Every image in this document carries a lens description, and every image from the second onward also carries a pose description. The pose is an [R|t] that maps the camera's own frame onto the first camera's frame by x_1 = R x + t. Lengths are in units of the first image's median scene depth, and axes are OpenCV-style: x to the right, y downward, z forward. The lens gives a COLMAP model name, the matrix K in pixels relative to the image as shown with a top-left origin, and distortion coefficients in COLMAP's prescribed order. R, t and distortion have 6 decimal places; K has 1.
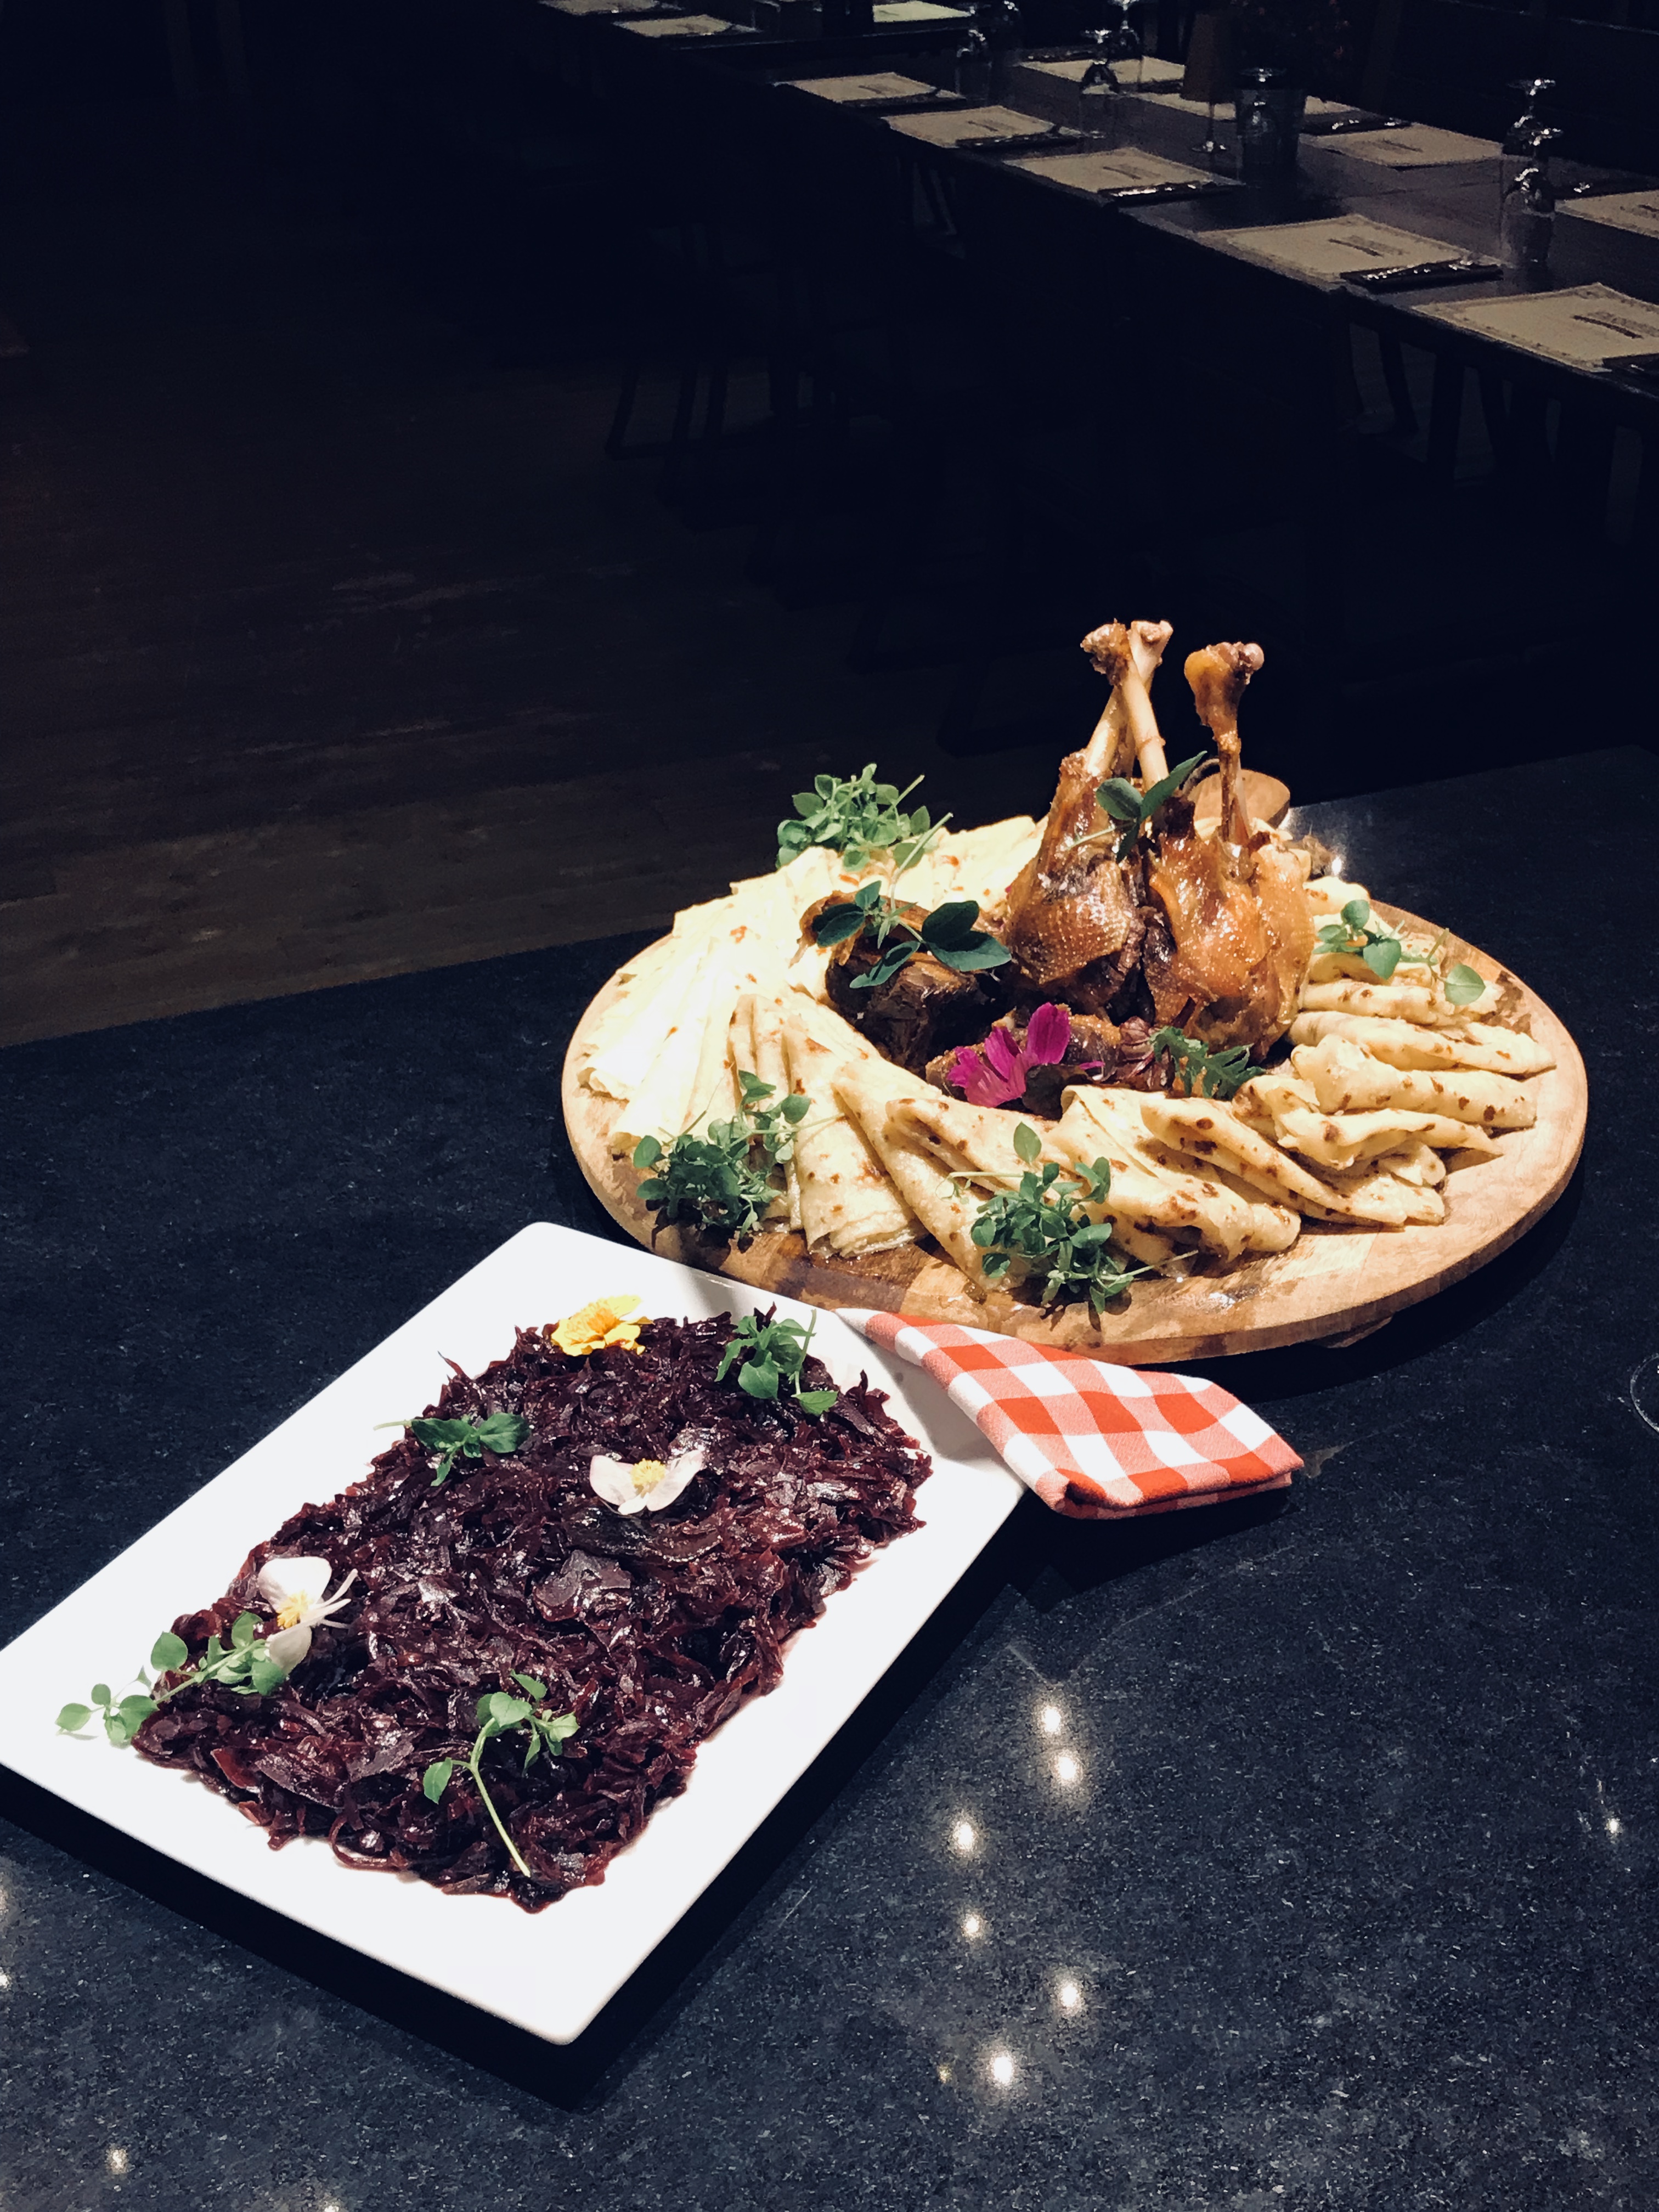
lens RADIAL K [[2679.7, 0, 829.4], [0, 2679.7, 1104.8], [0, 0, 1]] dist [0.001369, 0.000000]
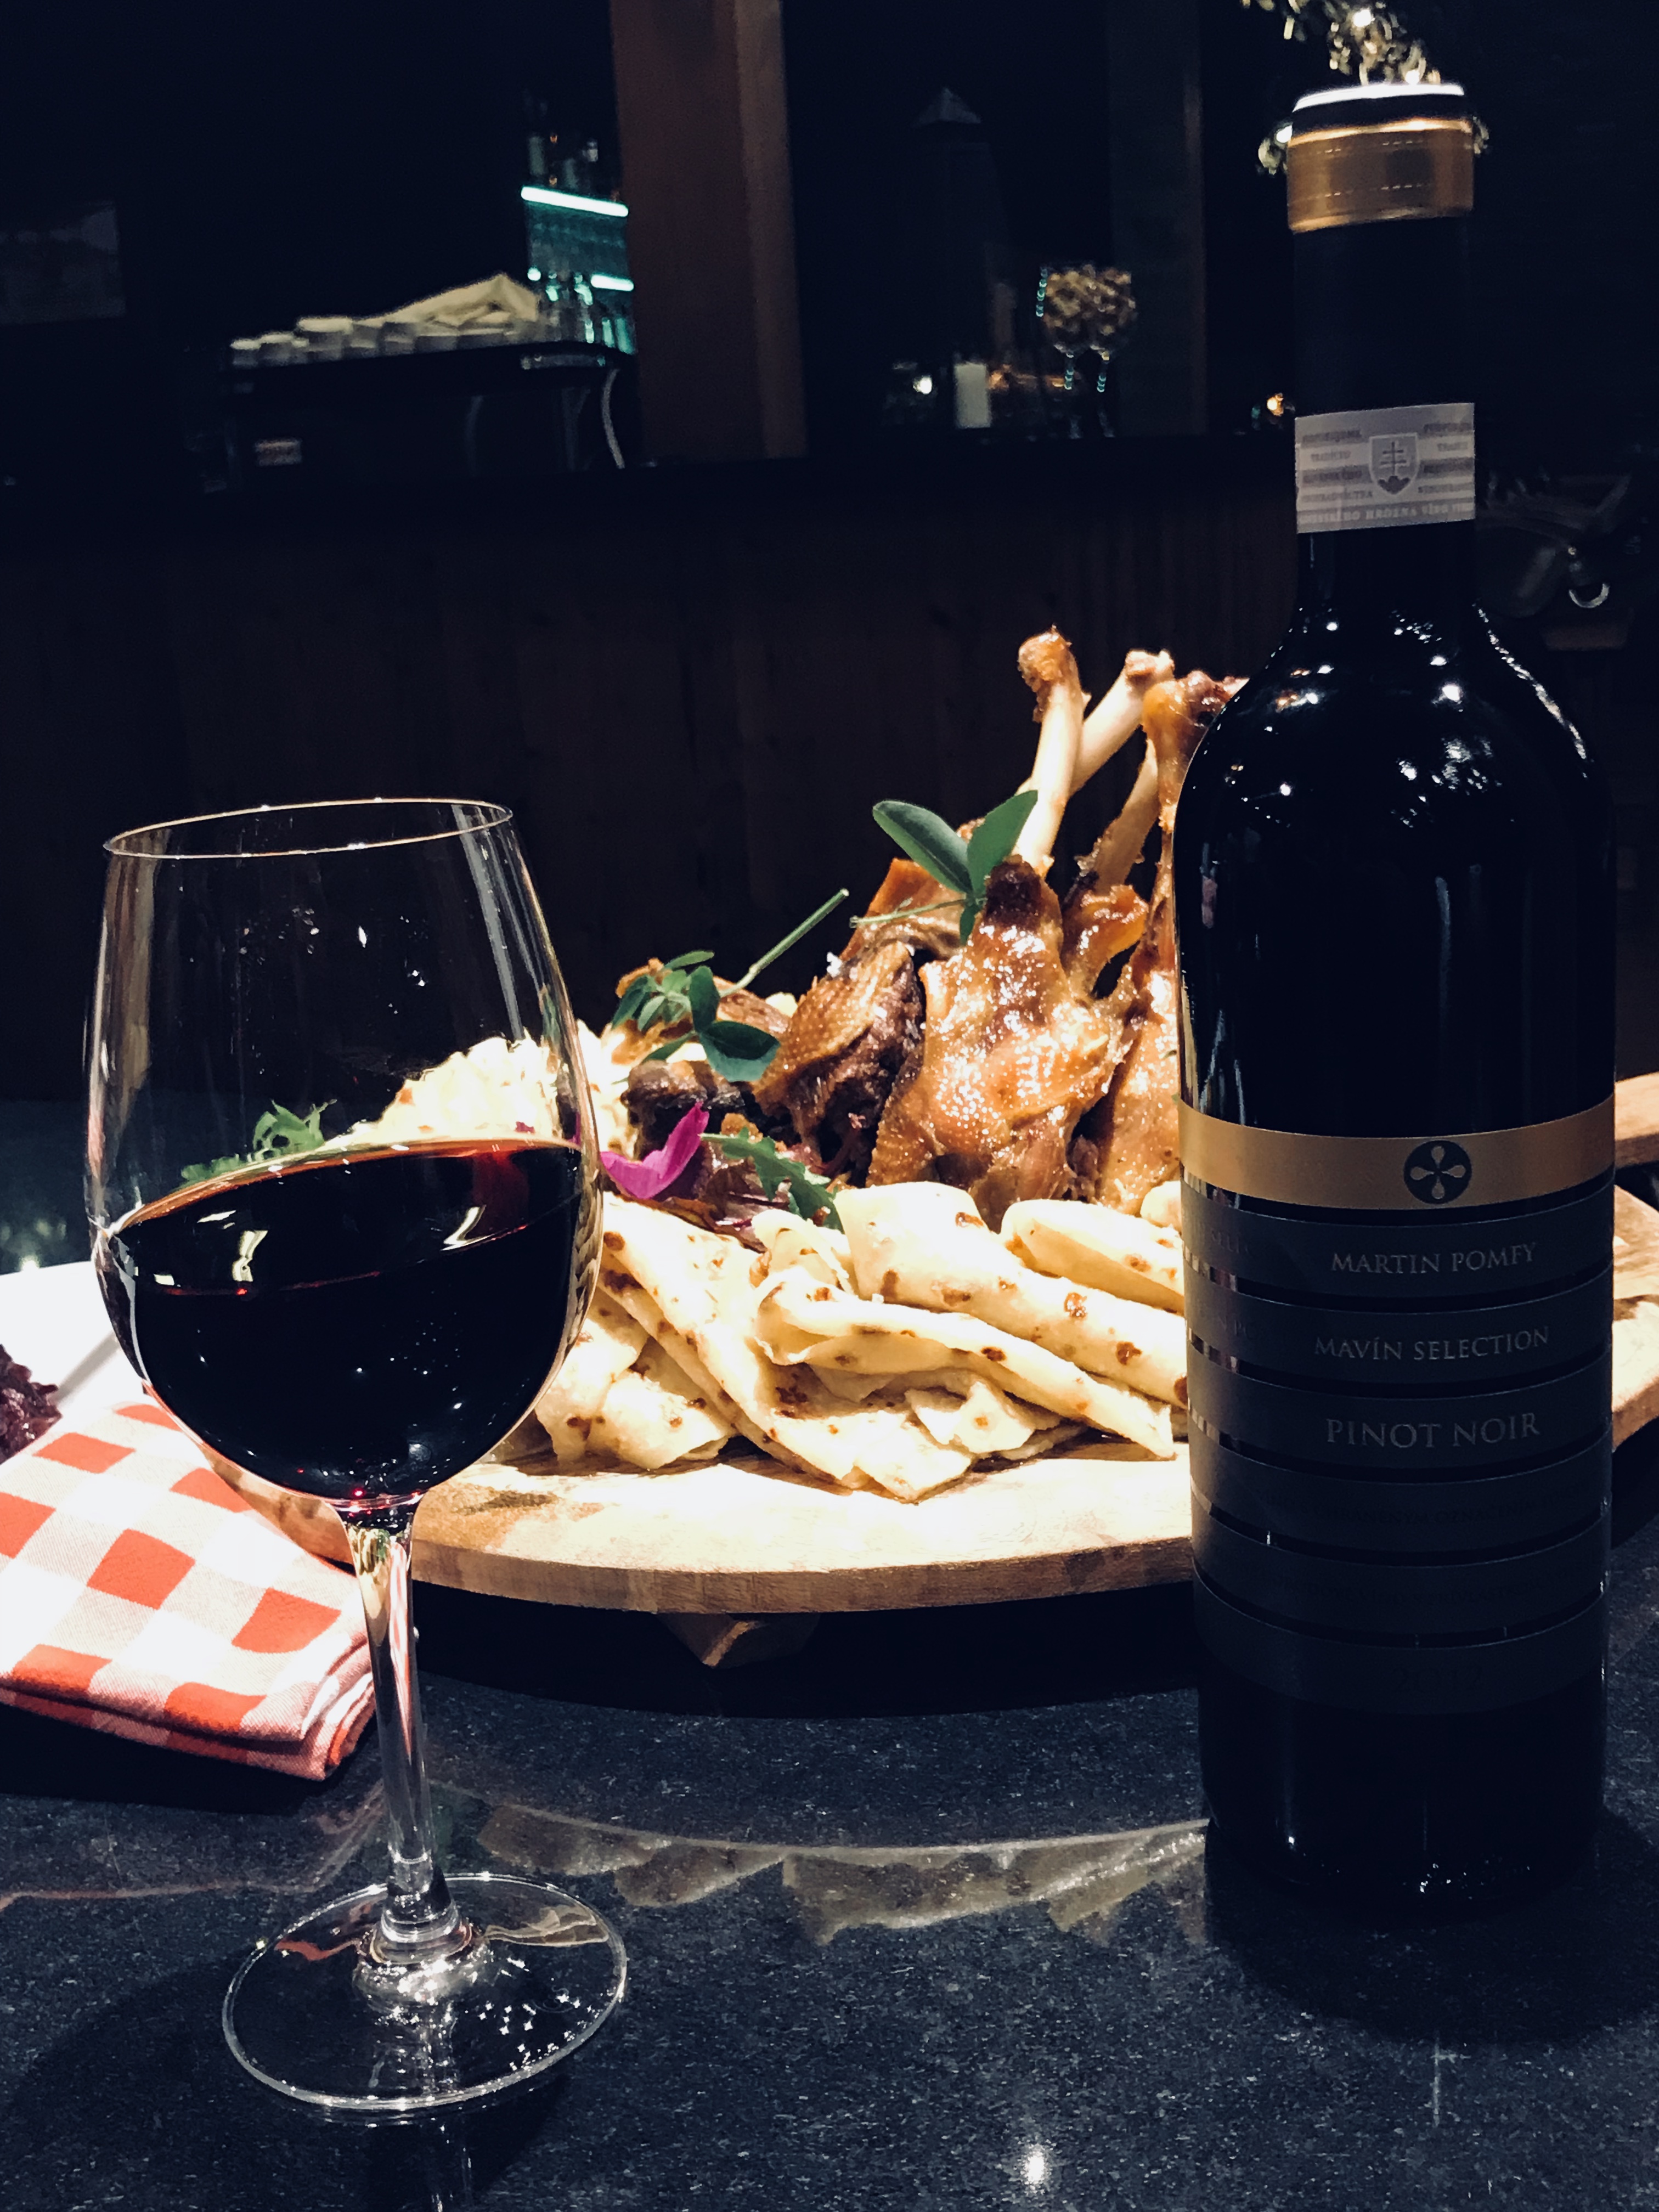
lens RADIAL K [[2679.7, 0, 829.4], [0, 2679.7, 1106.9], [0, 0, 1]] dist [0.001369, 0.000000]
pose [[0.791140, 0.160424, -0.590222, 0.536130], [-0.287035, 0.949509, -0.126666, 0.041779], [0.540101, 0.269625, 0.797241, 0.514066]]
